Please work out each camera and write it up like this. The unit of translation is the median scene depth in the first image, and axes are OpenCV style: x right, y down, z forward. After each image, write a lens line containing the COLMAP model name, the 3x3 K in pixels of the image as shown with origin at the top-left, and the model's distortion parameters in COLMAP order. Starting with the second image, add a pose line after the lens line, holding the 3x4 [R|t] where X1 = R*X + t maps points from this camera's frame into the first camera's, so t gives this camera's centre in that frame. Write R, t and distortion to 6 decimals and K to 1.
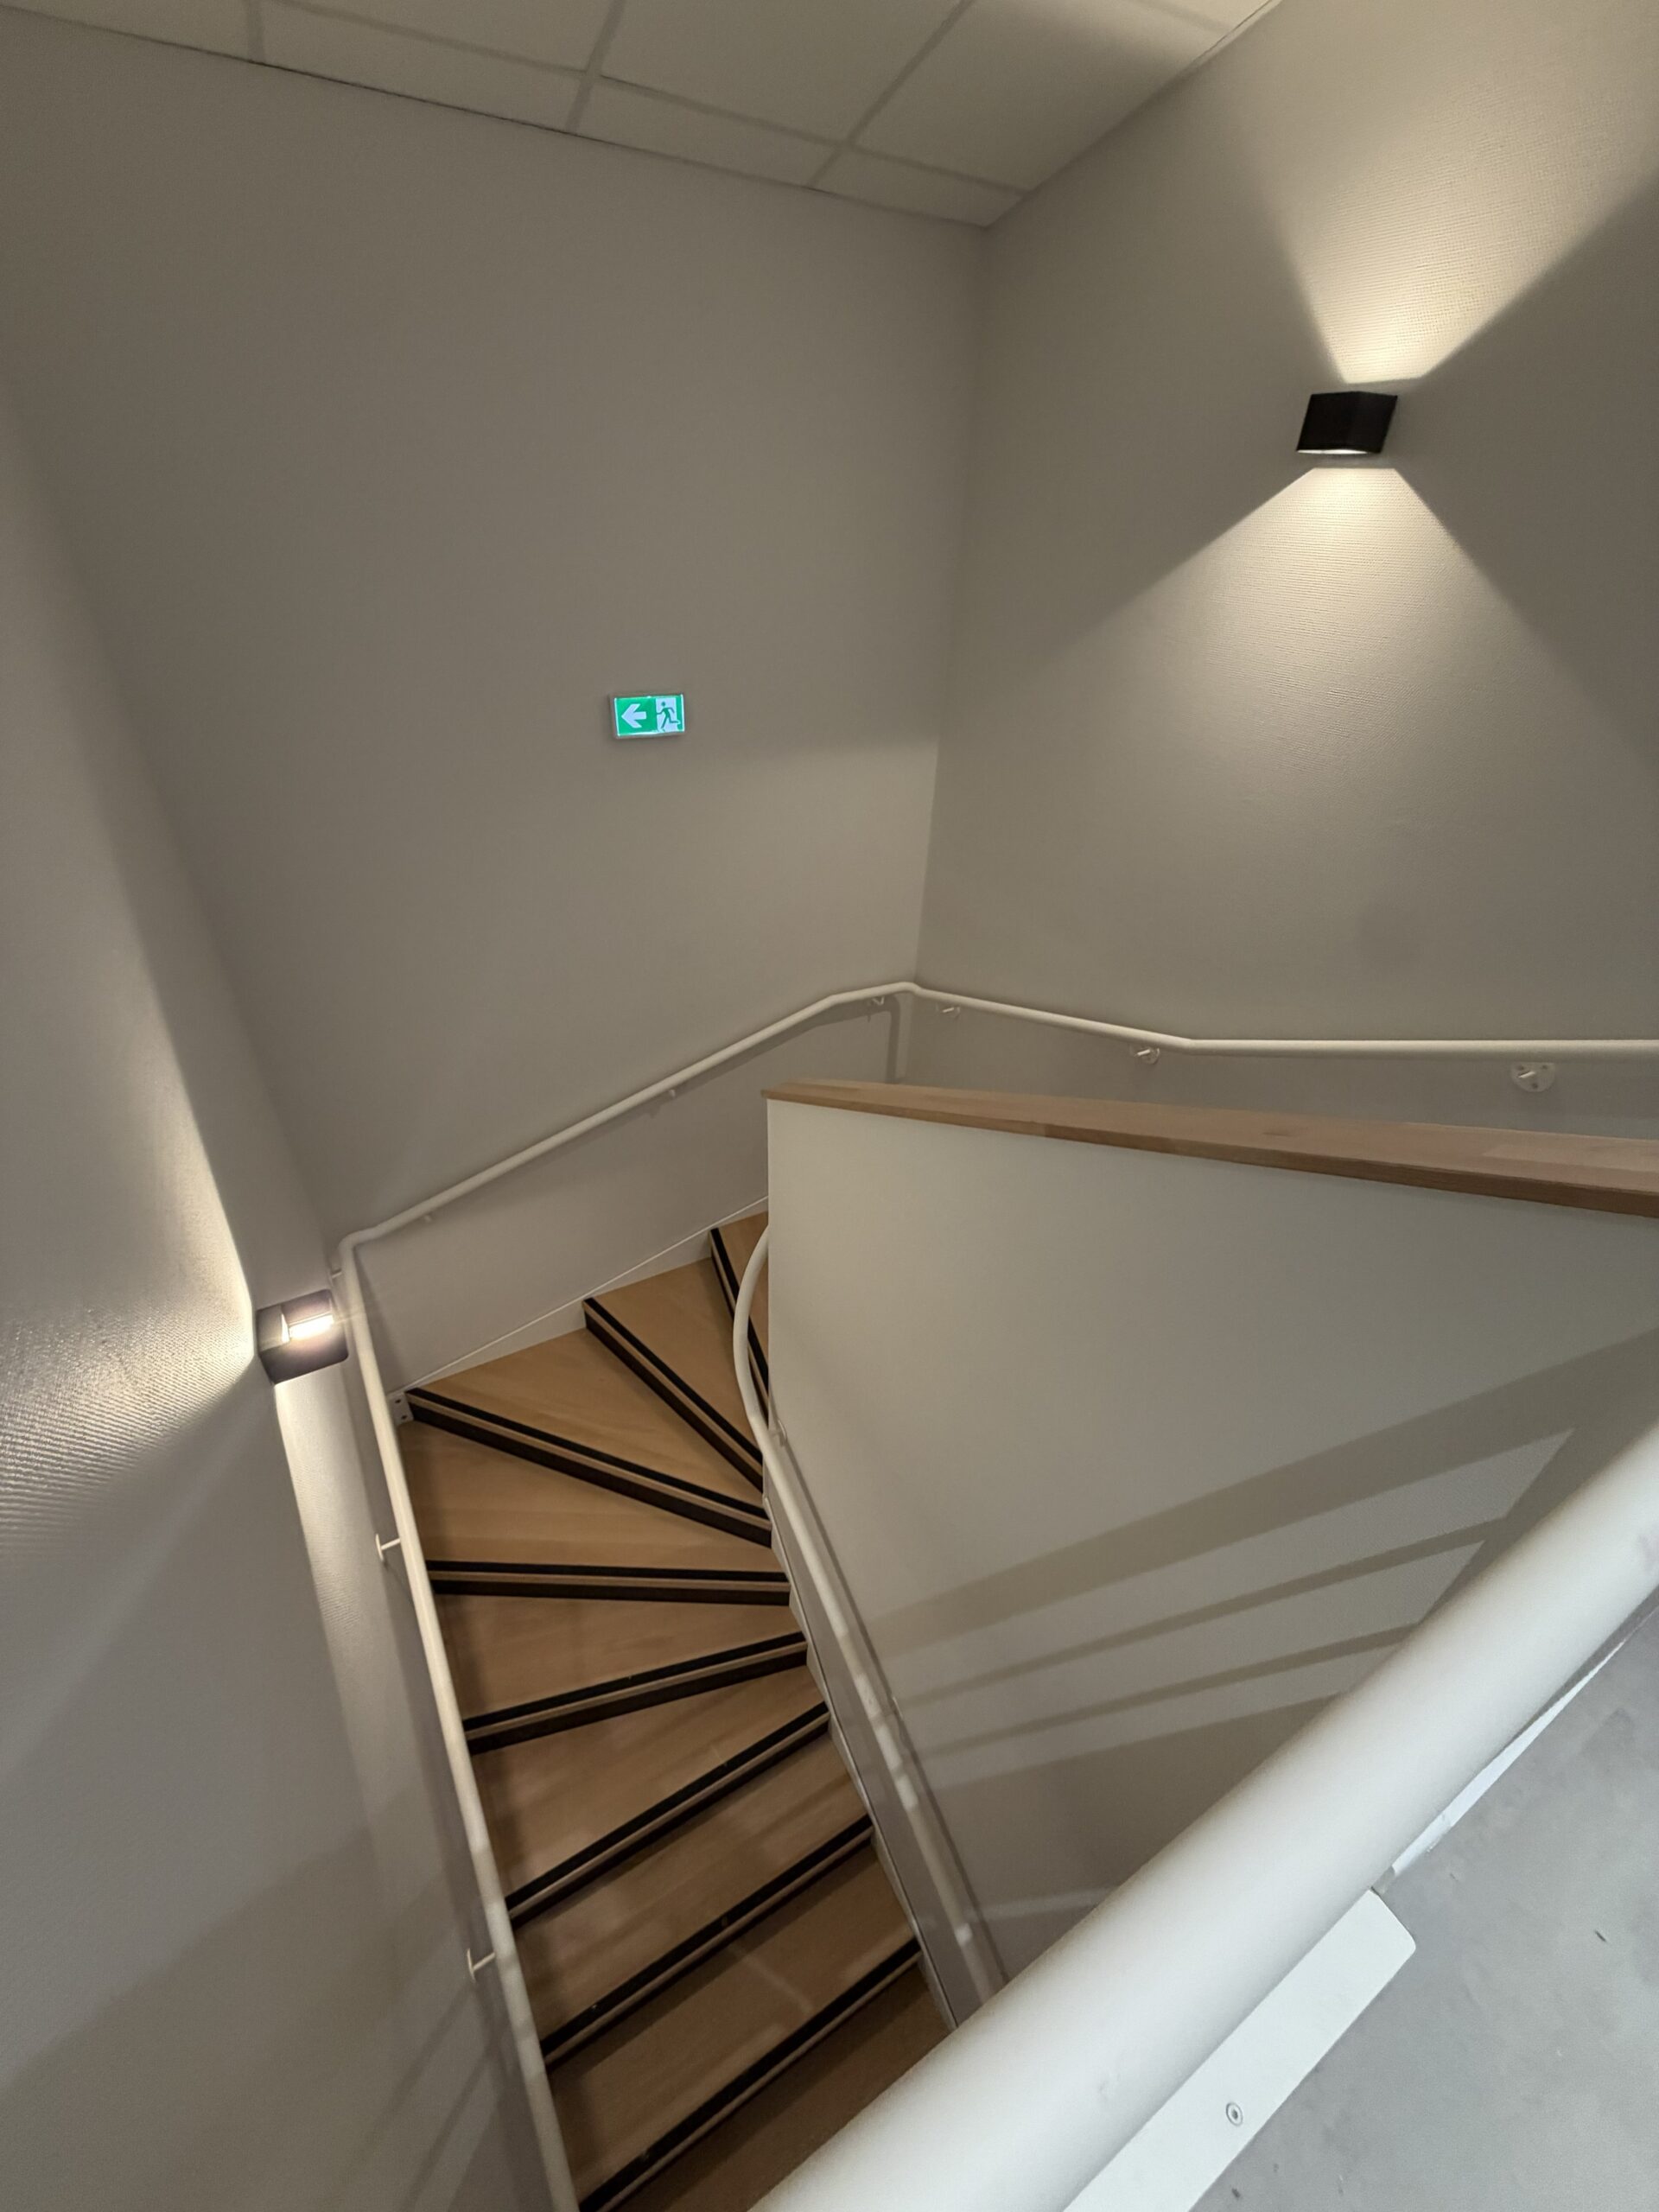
lens RADIAL K [[873.8, 0, 837.7], [0, 873.8, 1104.6], [0, 0, 1]] dist [-0.000111, 0.000038]
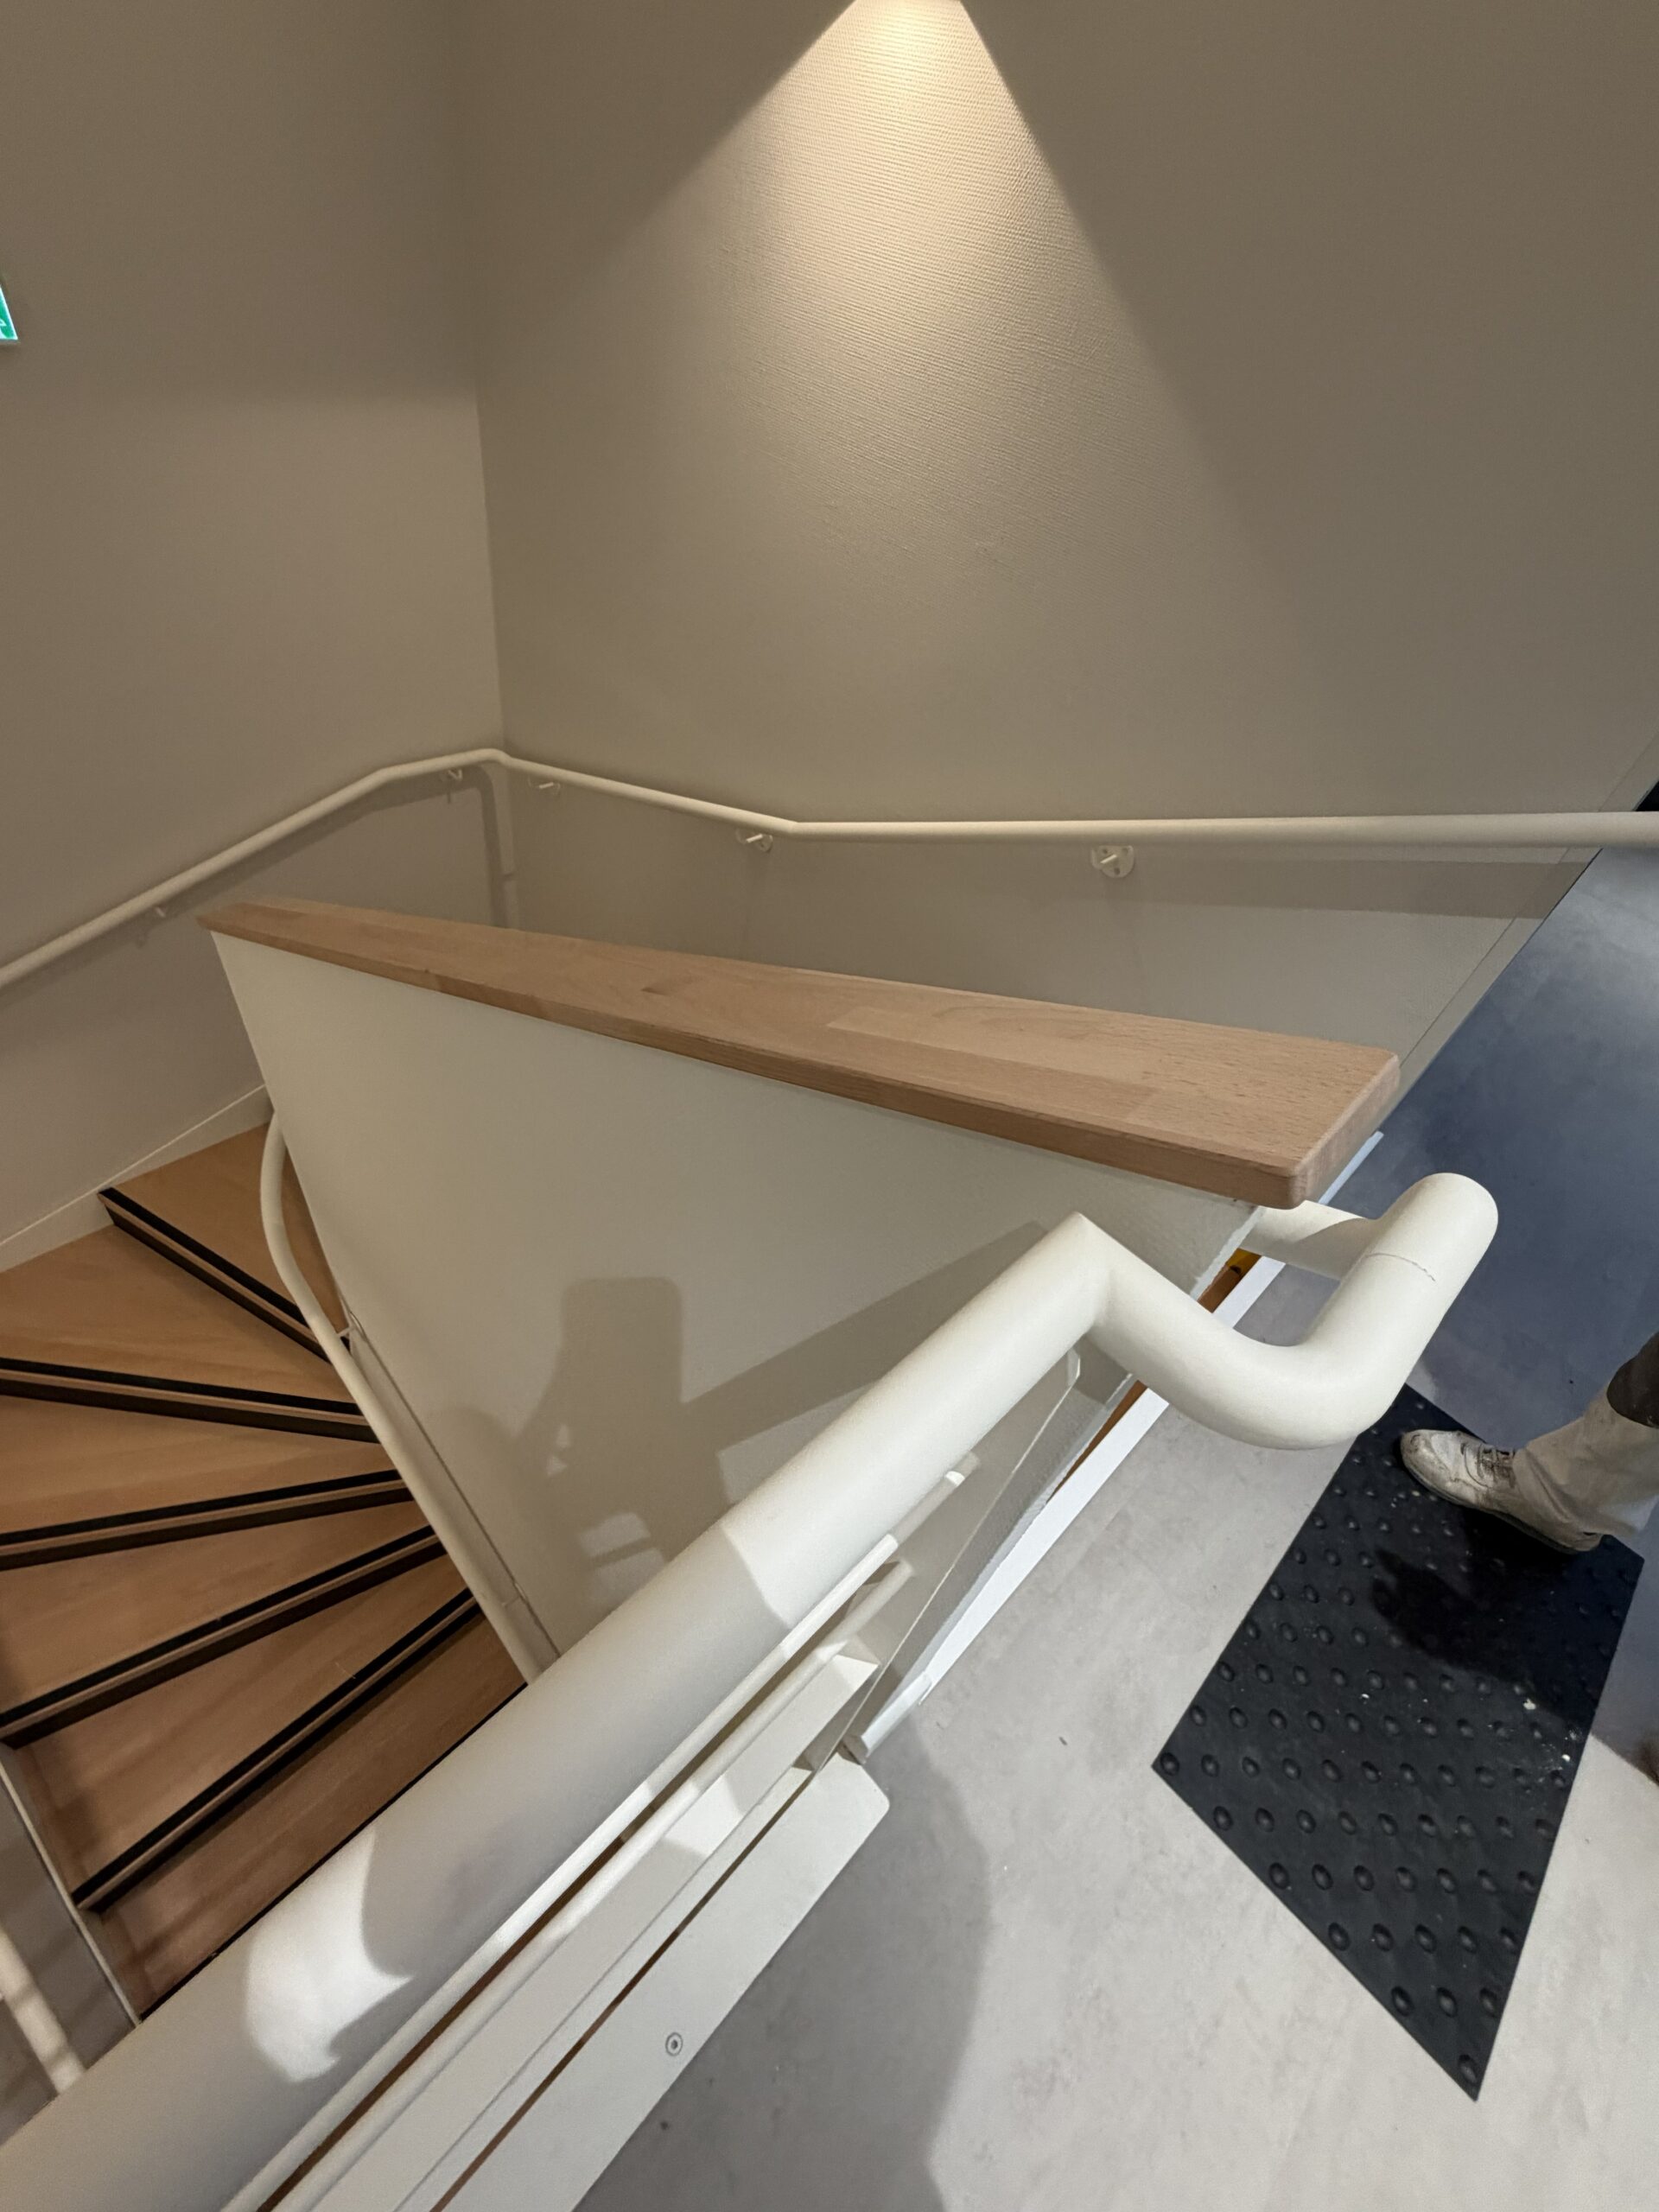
lens RADIAL K [[956.6, 0, 834.5], [0, 956.6, 1104.1], [0, 0, 1]] dist [0.002772, -0.000200]
pose [[0.960299, -0.105640, 0.258198, 0.158009], [0.045530, 0.972468, 0.228544, -0.018316], [-0.275233, -0.207715, 0.938670, 0.067320]]
